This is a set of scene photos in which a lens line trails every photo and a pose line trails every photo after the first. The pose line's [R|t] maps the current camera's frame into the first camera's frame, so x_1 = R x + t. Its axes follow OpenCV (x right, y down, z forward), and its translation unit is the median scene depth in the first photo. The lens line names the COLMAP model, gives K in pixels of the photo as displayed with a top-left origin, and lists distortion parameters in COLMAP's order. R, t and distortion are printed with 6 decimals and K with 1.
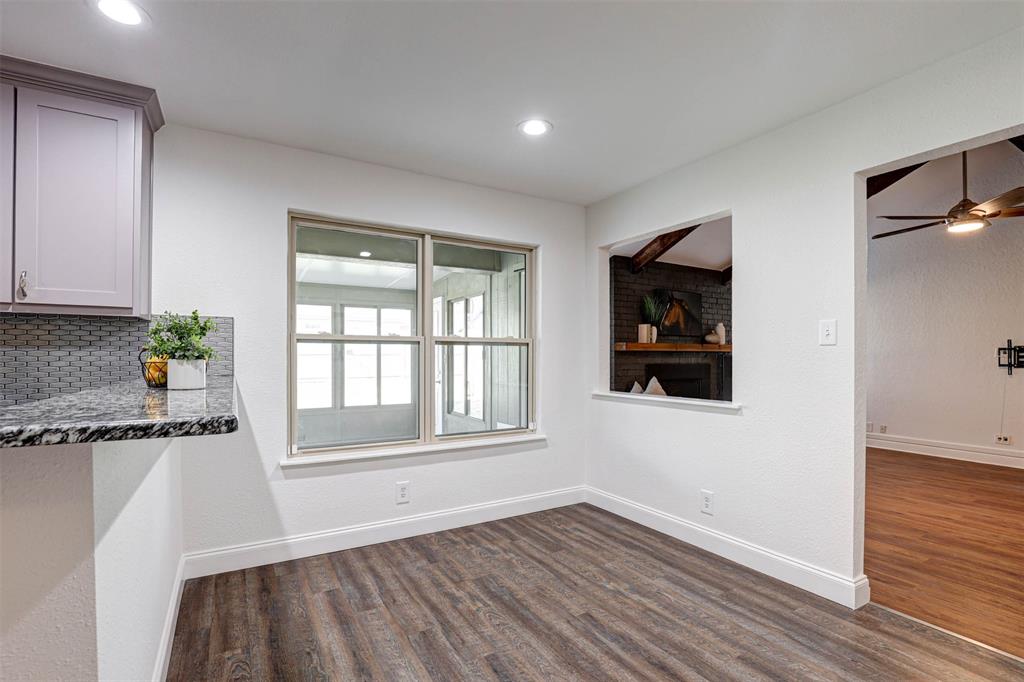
lens RADIAL K [[474.8, 0, 512.4], [0, 474.8, 356.8], [0, 0, 1]] dist [-0.030961, 0.000933]
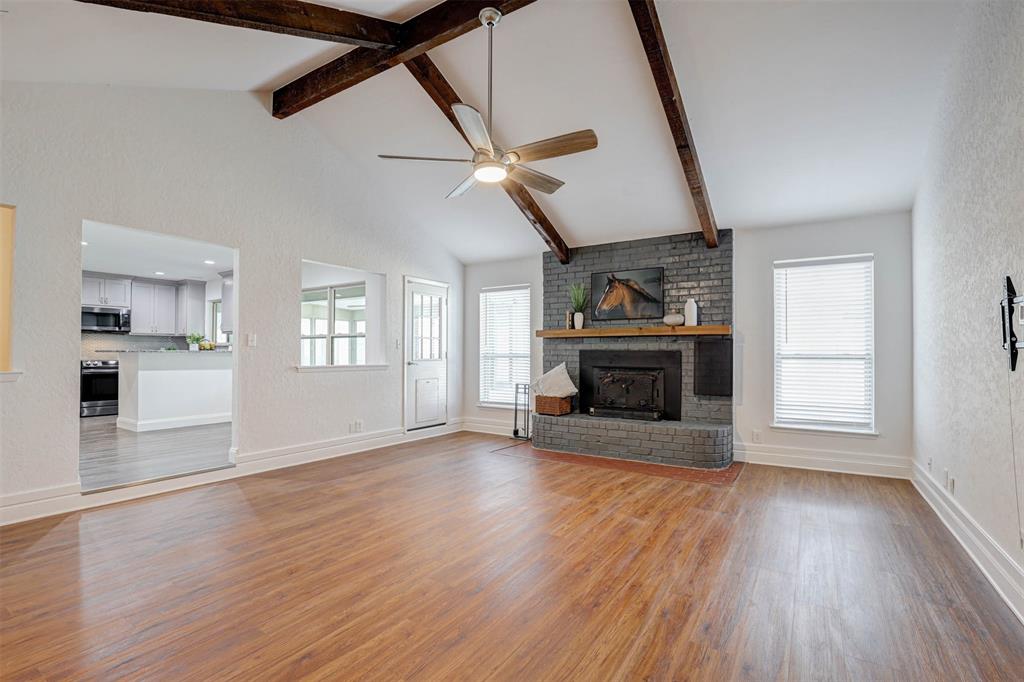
lens RADIAL K [[470.5, 0, 512.9], [0, 470.5, 347.0], [0, 0, 1]] dist [-0.027359, 0.000265]
pose [[0.448053, -0.013595, -0.893904, 2.206596], [-0.001839, 0.999868, -0.016128, 0.049369], [0.894005, 0.008870, 0.447969, 0.841231]]
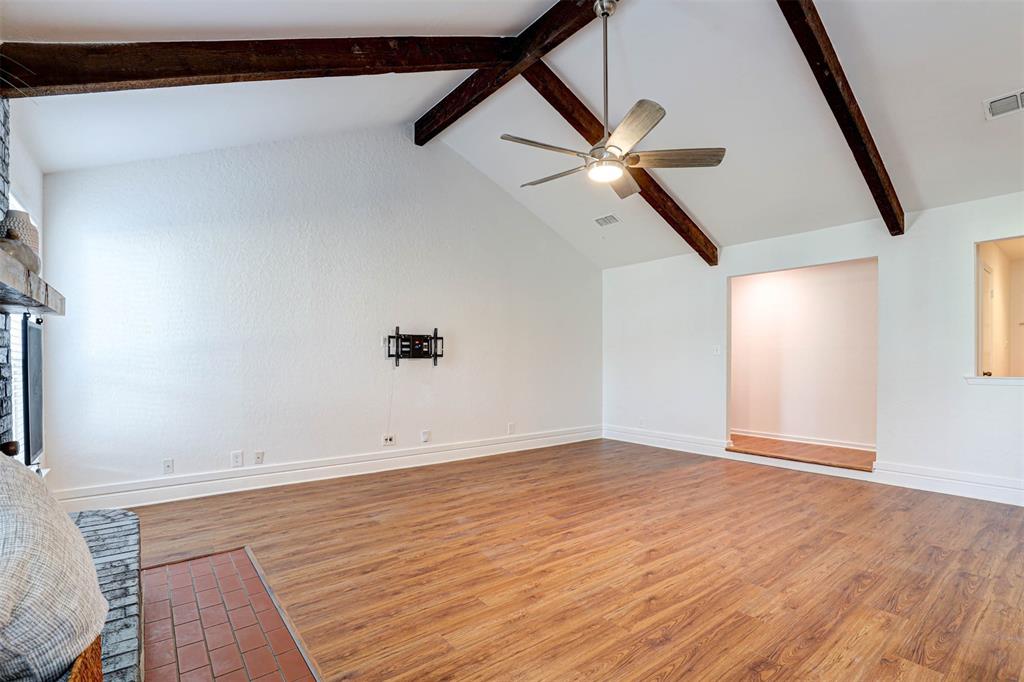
lens RADIAL K [[474.8, 0, 512.4], [0, 474.8, 356.8], [0, 0, 1]] dist [-0.030961, 0.000933]
pose [[-0.128900, 0.003909, 0.991650, 0.248033], [-0.002234, 0.999989, -0.004232, 0.043695], [-0.991655, -0.002760, -0.128890, 1.599801]]
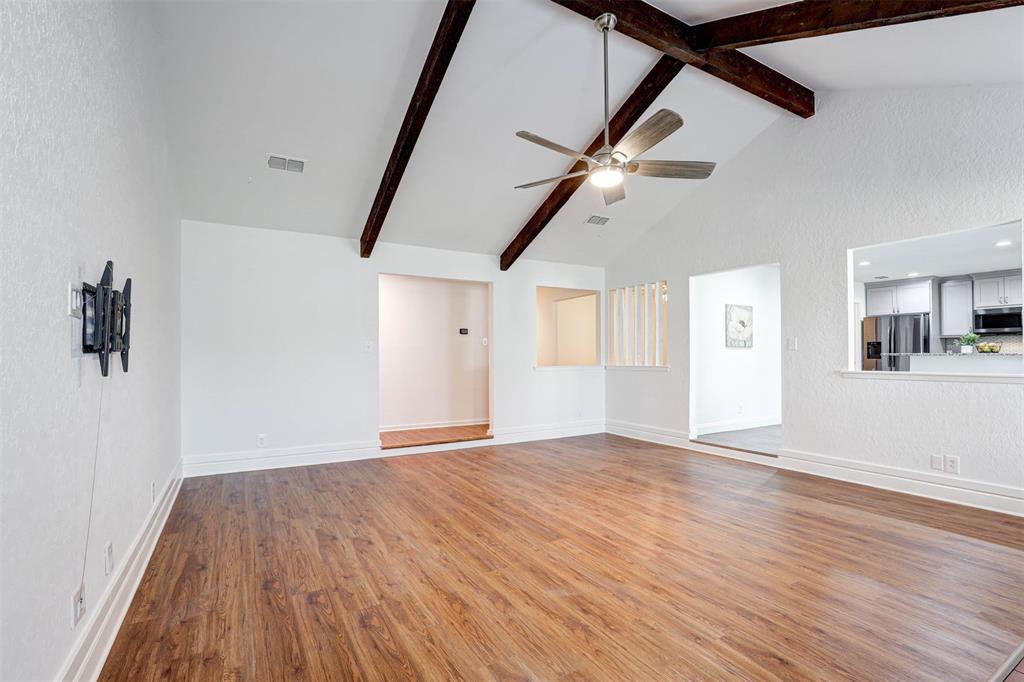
lens RADIAL K [[474.8, 0, 512.4], [0, 474.8, 356.8], [0, 0, 1]] dist [-0.030961, 0.000933]
pose [[-0.999945, 0.000452, 0.010509, 1.448499], [0.000448, 1.000000, -0.000357, 0.047873], [-0.010509, -0.000352, -0.999945, 2.330551]]
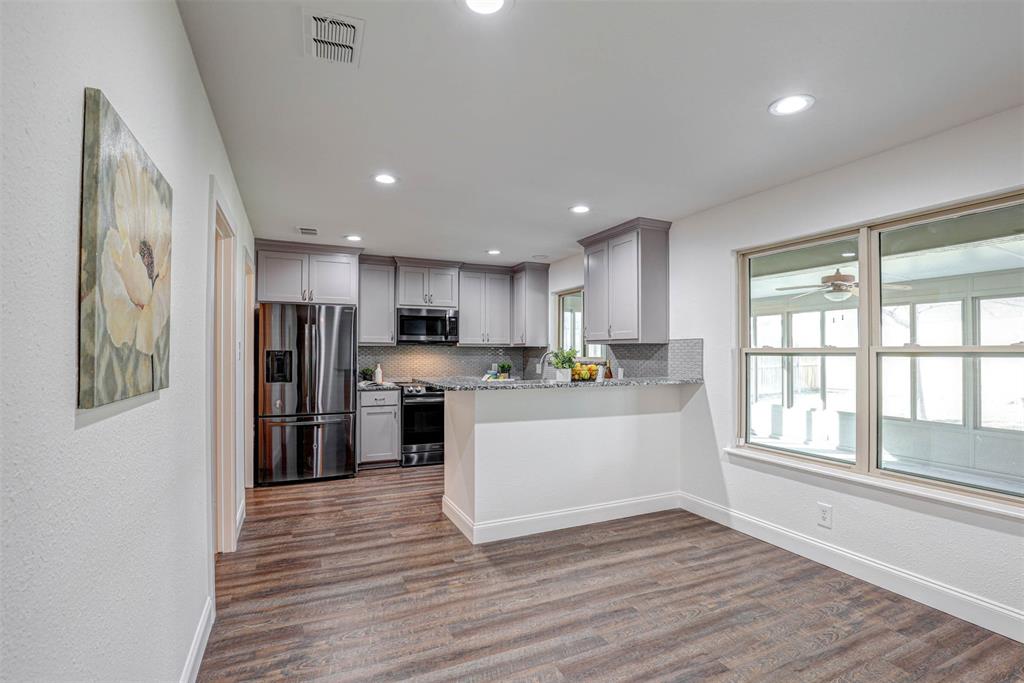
lens RADIAL K [[474.8, 0, 512.4], [0, 474.8, 357.3], [0, 0, 1]] dist [-0.030961, 0.000933]
pose [[-0.106430, 0.008591, -0.994283, 0.757078], [-0.002944, 0.999956, 0.008956, -0.032339], [0.994316, 0.003881, -0.106400, 0.490277]]
